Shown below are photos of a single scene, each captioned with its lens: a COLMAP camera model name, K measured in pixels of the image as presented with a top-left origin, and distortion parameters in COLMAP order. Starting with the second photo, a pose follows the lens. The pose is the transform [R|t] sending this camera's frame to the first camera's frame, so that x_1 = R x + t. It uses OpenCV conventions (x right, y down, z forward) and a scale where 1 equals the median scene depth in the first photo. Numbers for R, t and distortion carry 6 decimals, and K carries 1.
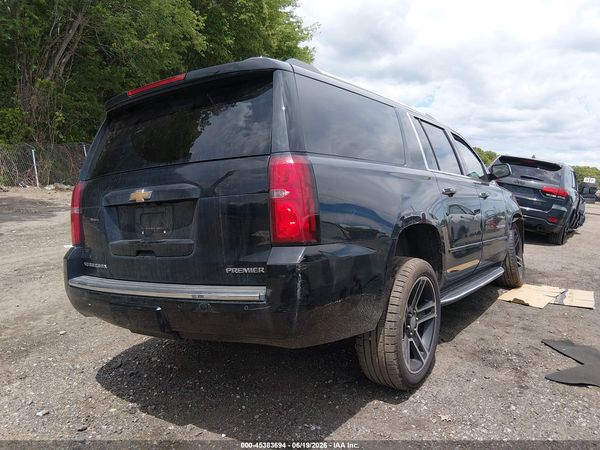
lens RADIAL K [[460.2, 0, 287.7], [0, 460.2, 221.8], [0, 0, 1]] dist [0.036812, -0.059261]
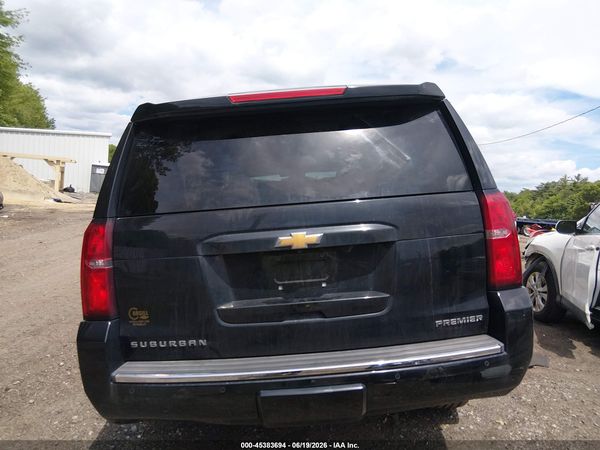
lens RADIAL K [[460.2, 0, 297.9], [0, 460.2, 224.9], [0, 0, 1]] dist [0.036812, -0.059261]
pose [[0.814045, -0.033682, 0.579824, -0.756649], [0.042038, 0.999116, -0.000981, -0.080943], [-0.579278, 0.025173, 0.814741, 0.391617]]
